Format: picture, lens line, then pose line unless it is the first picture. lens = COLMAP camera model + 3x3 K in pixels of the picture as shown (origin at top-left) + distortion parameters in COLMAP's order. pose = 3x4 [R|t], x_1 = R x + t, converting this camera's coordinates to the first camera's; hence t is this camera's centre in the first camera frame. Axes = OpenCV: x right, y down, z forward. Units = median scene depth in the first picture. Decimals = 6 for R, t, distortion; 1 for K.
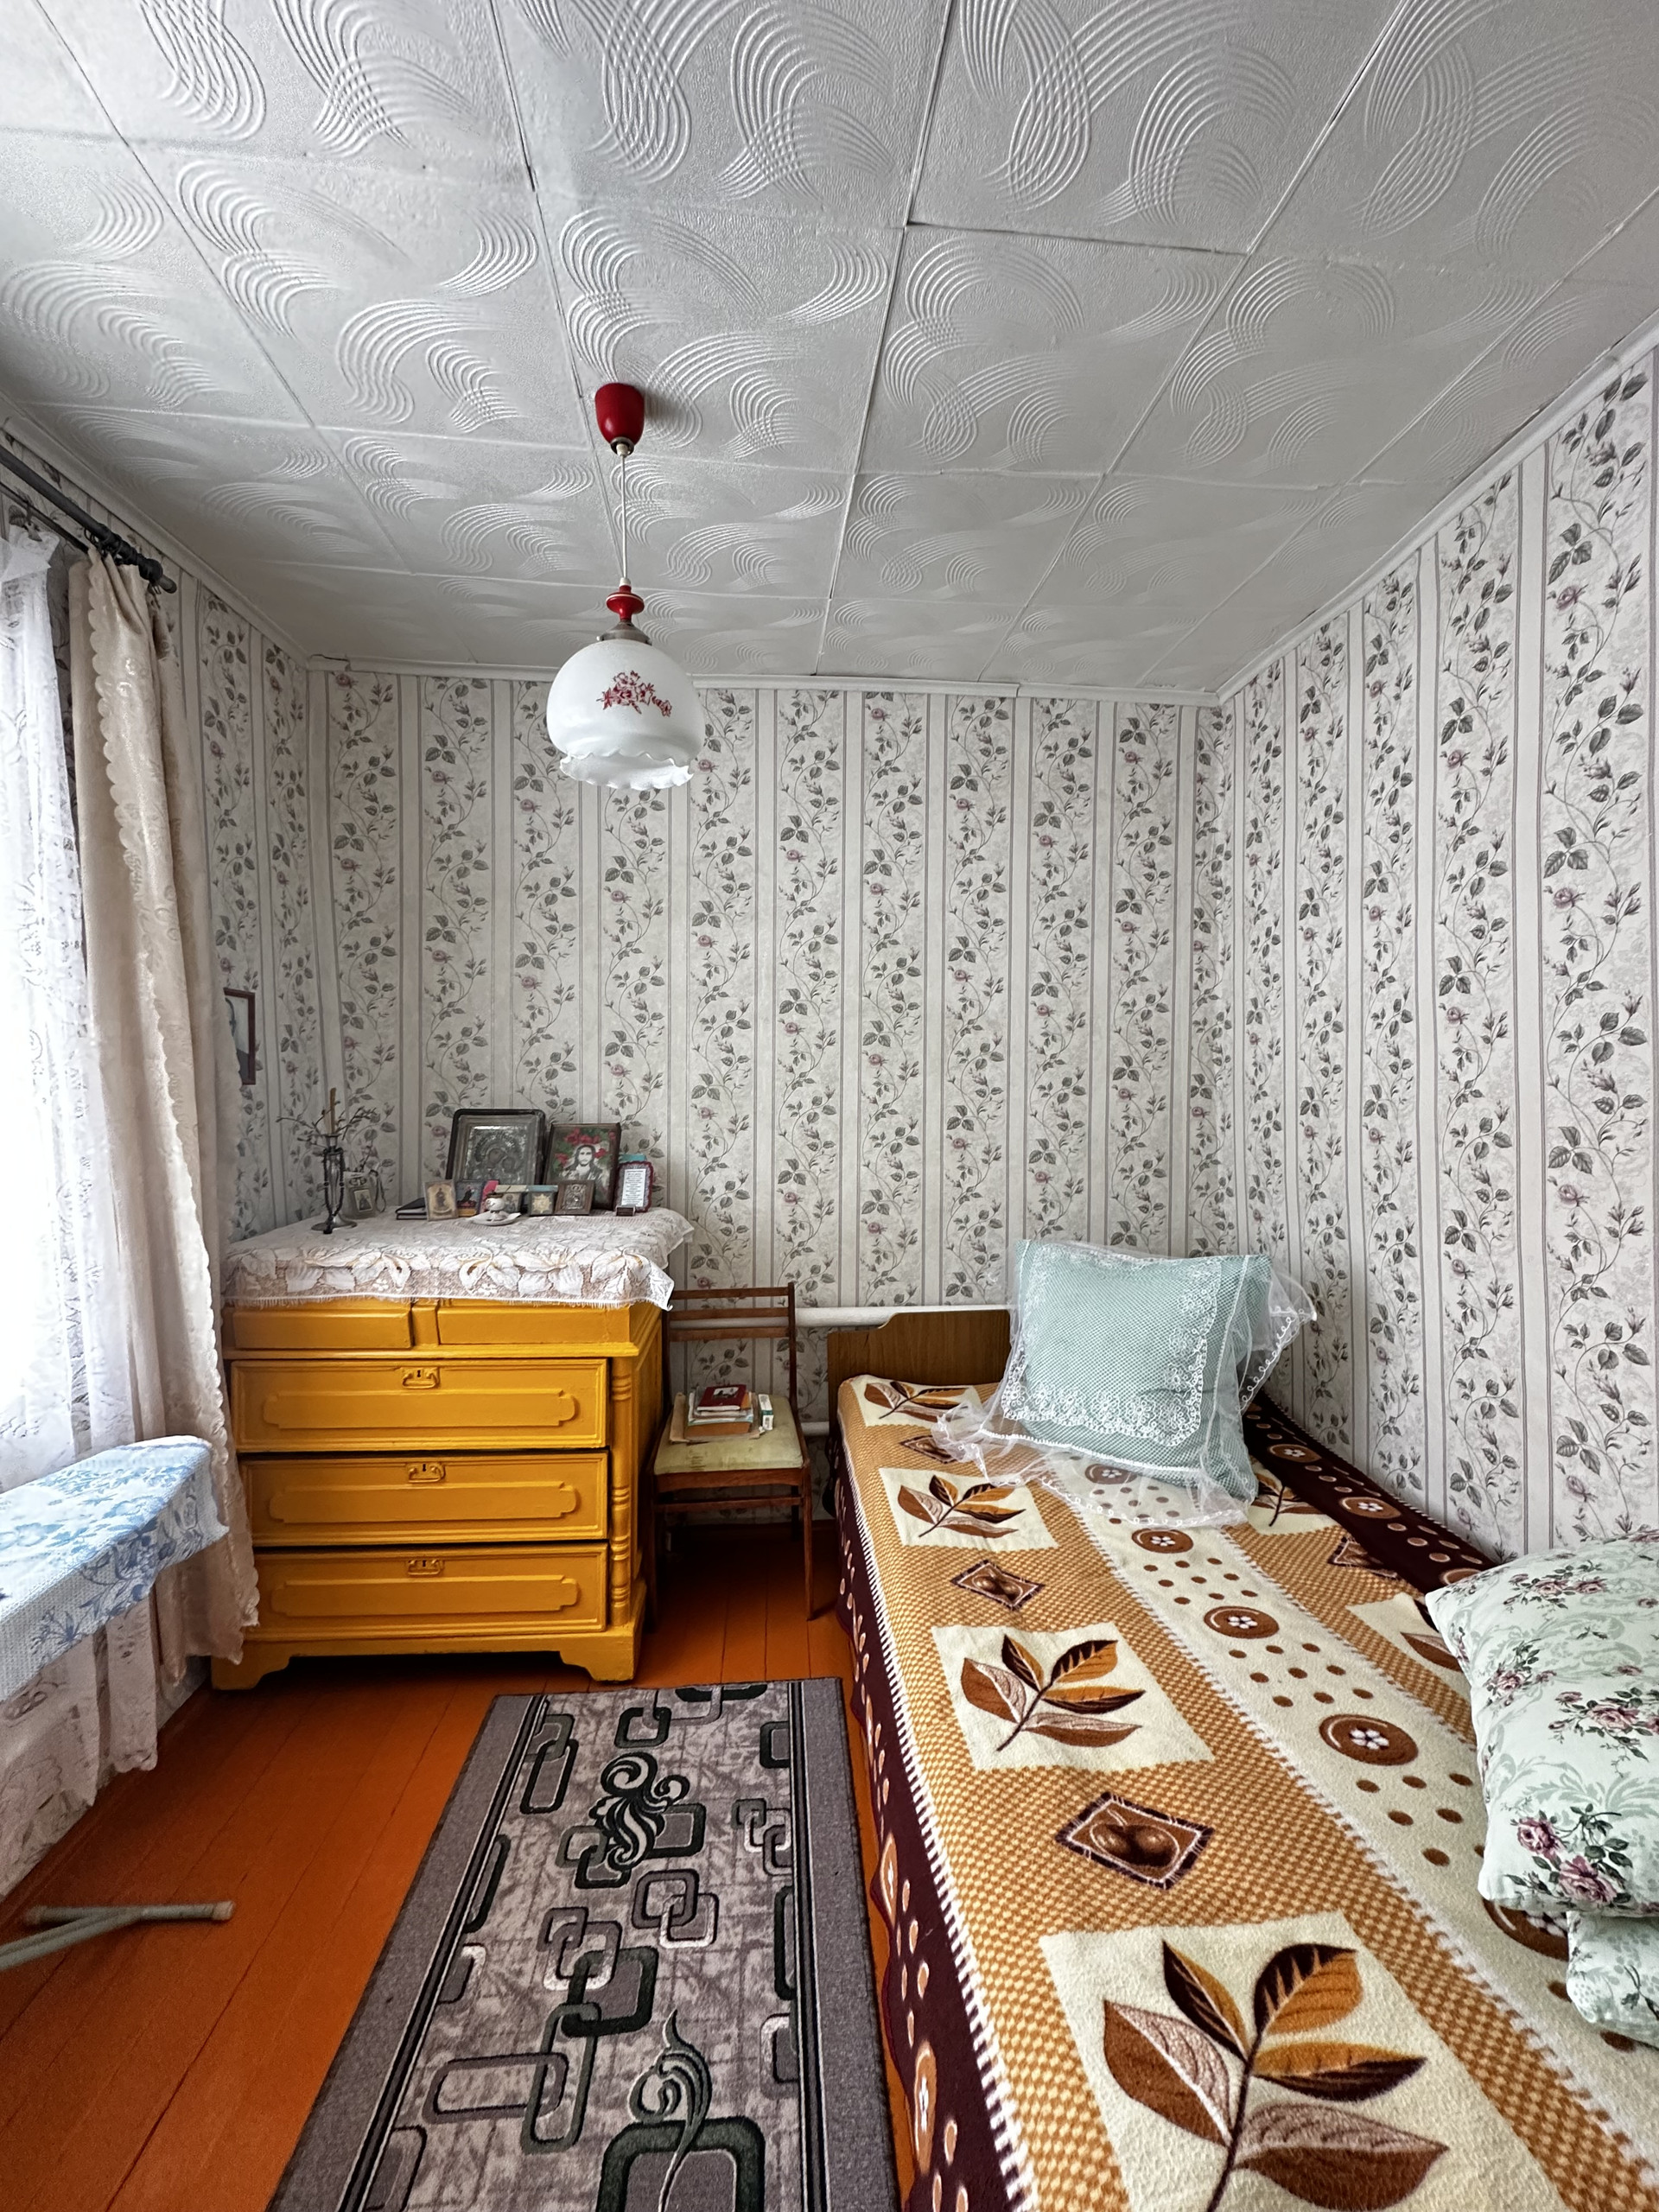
lens RADIAL K [[883.5, 0, 826.6], [0, 883.5, 1107.2], [0, 0, 1]] dist [-0.003648, 0.001006]
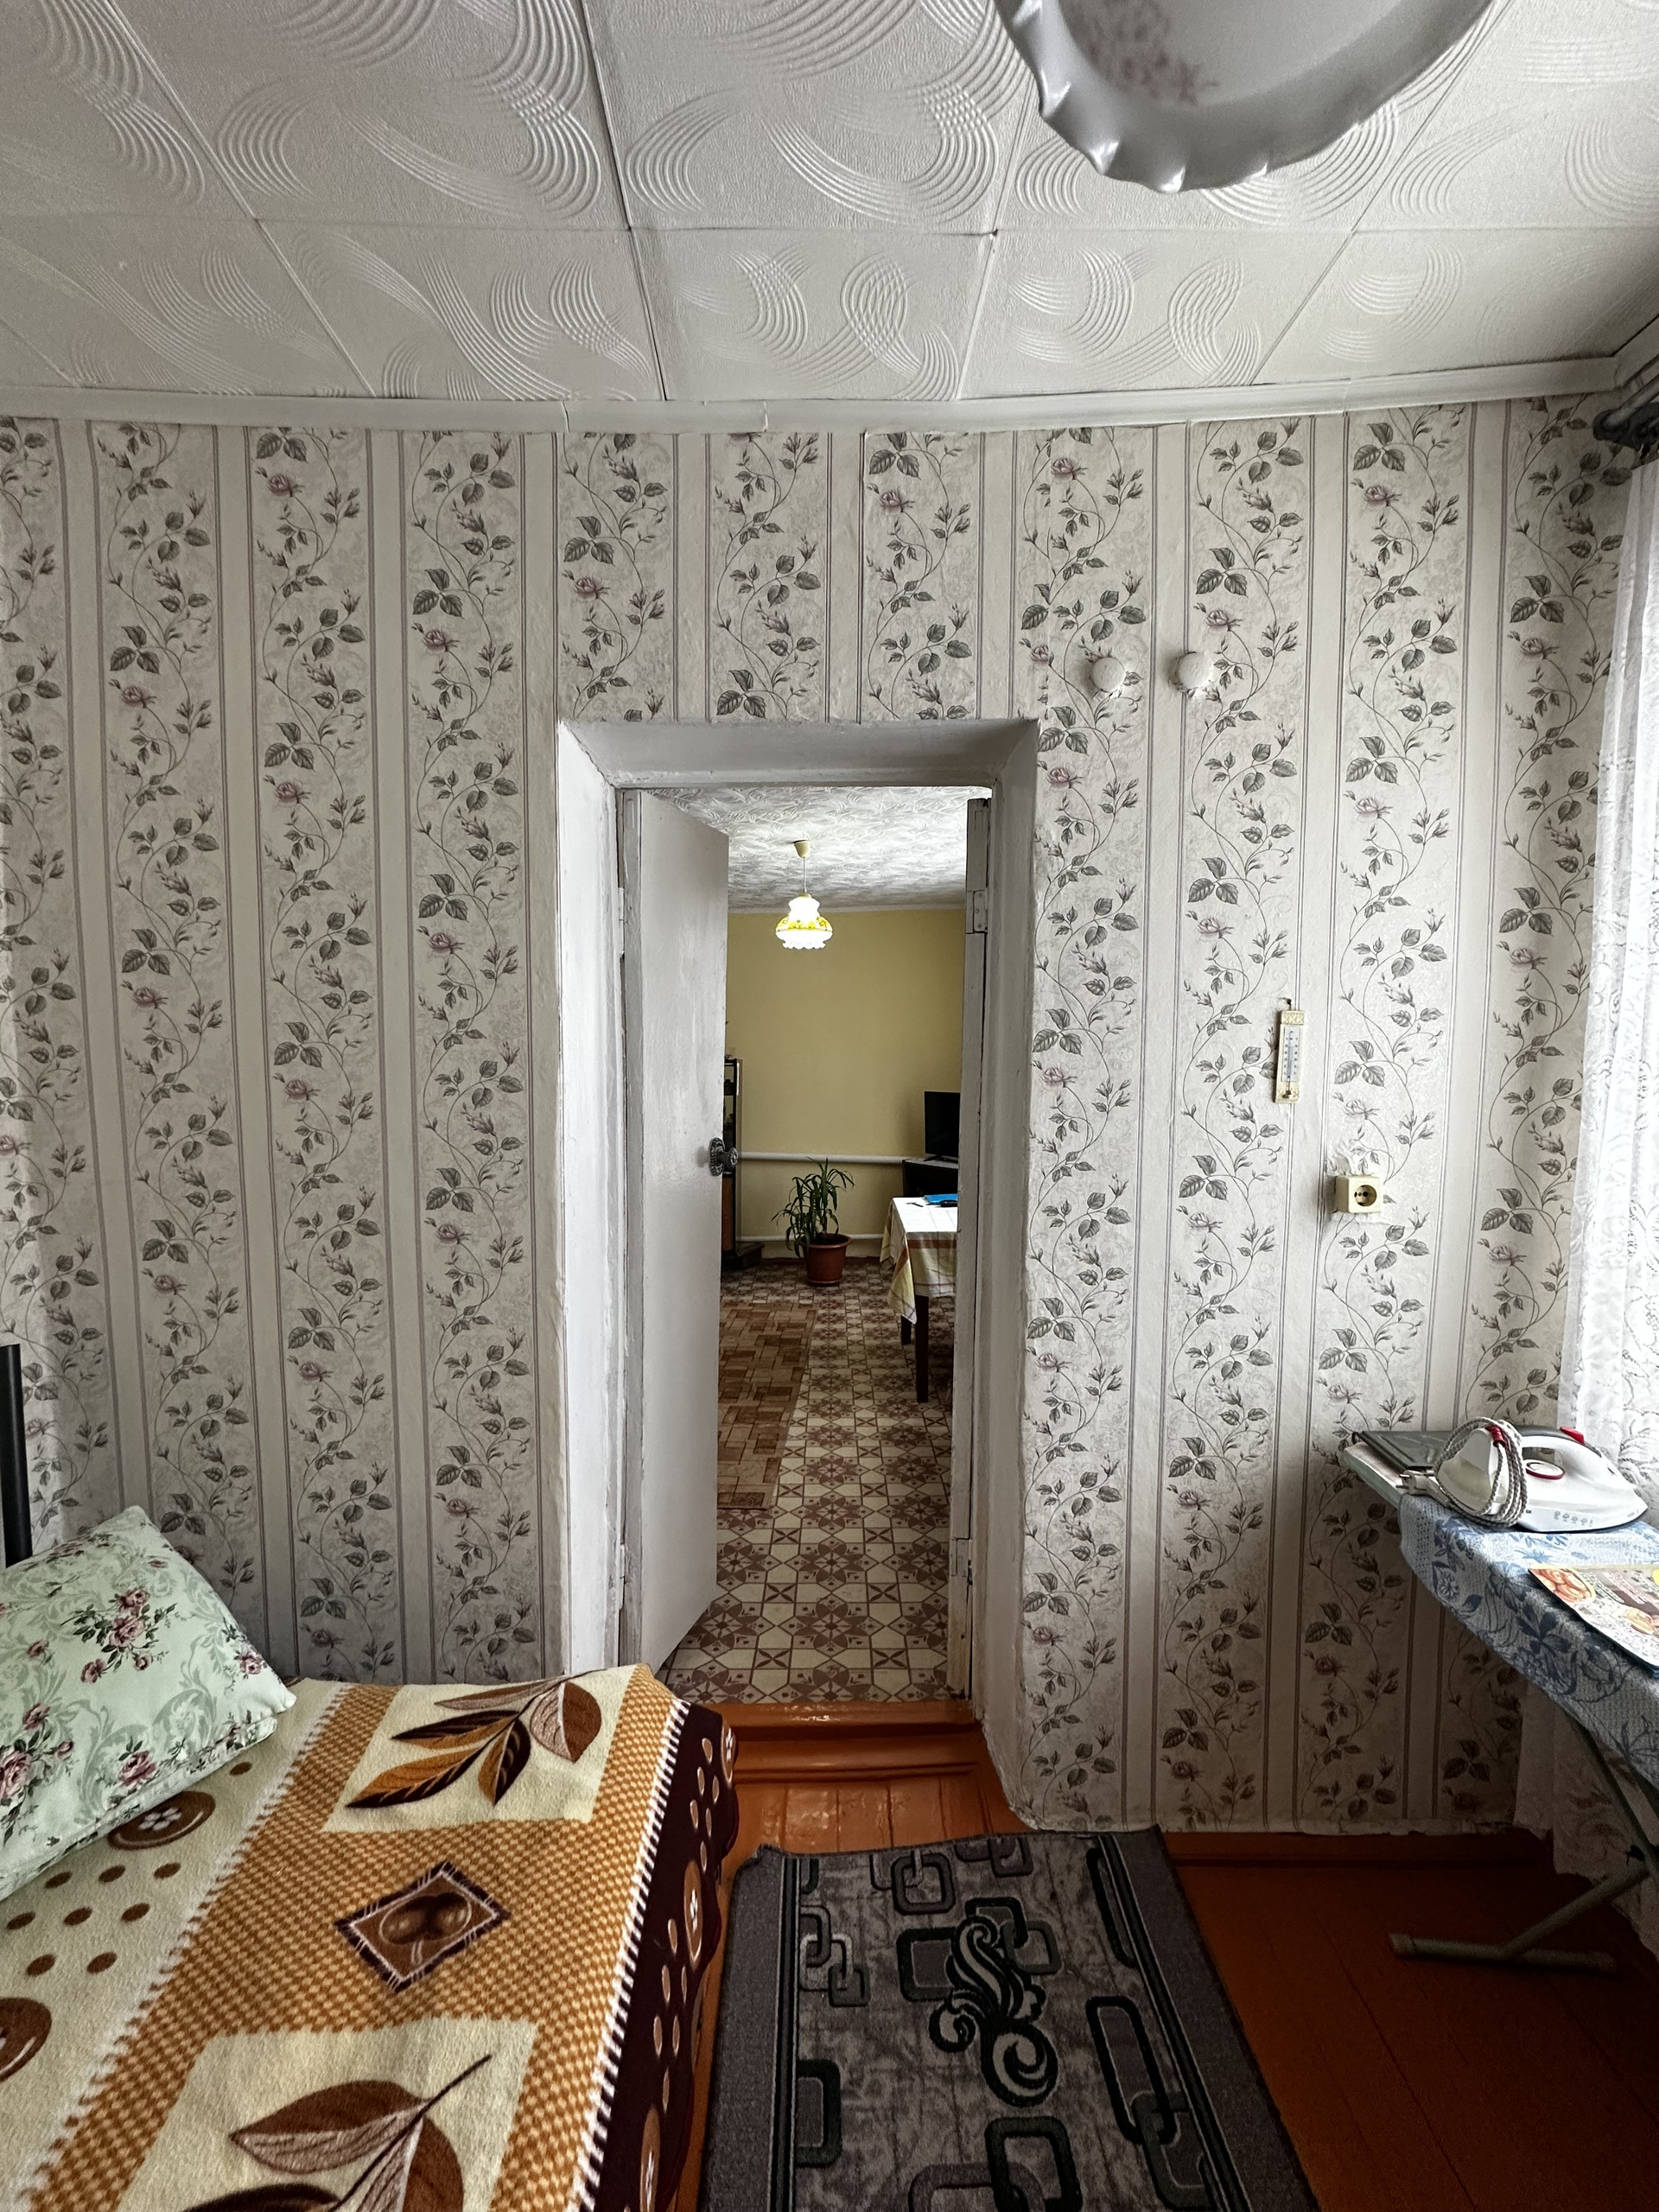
lens RADIAL K [[879.4, 0, 829.9], [0, 879.4, 1107.6], [0, 0, 1]] dist [-0.003851, 0.000470]
pose [[-0.997703, 0.013400, 0.066403, -0.098264], [0.019776, 0.995156, 0.096304, -0.073625], [-0.064791, 0.097396, -0.993135, 1.134595]]
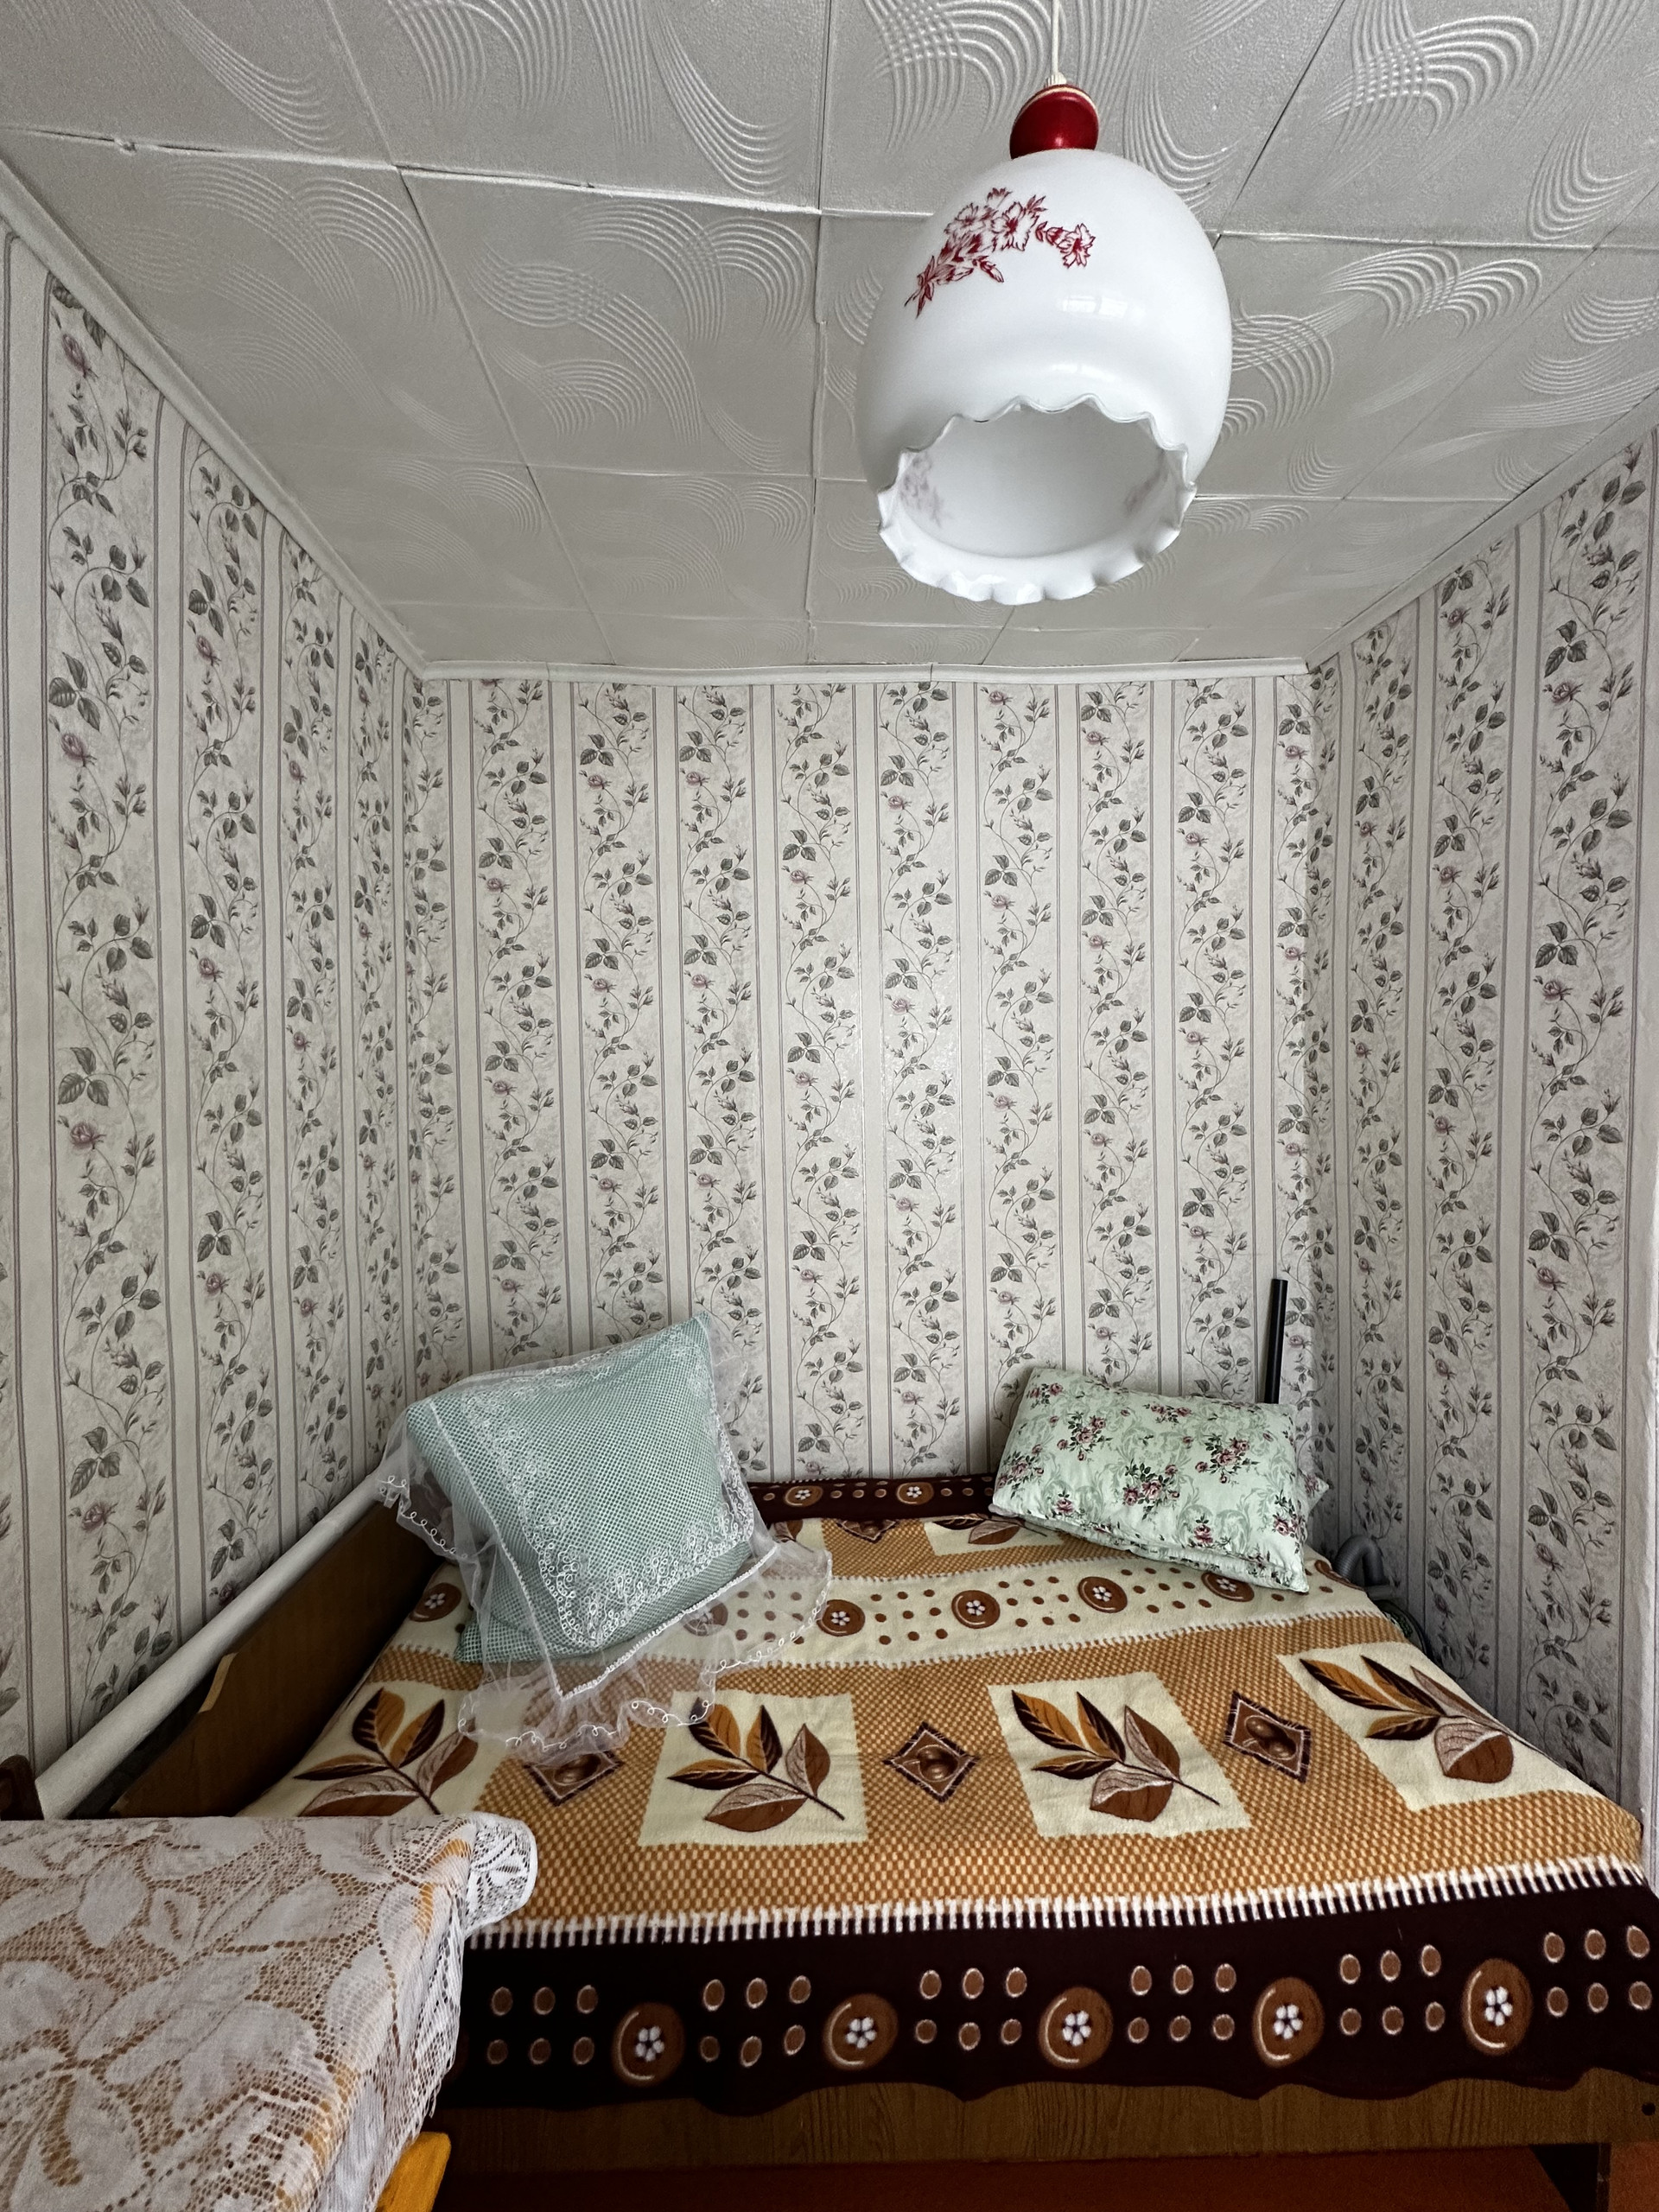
lens RADIAL K [[883.5, 0, 826.6], [0, 883.5, 1107.2], [0, 0, 1]] dist [-0.003648, 0.001006]
pose [[0.030580, -0.028067, 0.999138, -0.588737], [0.045687, 0.998600, 0.026654, -0.100558], [-0.998488, 0.044833, 0.031820, 0.977551]]
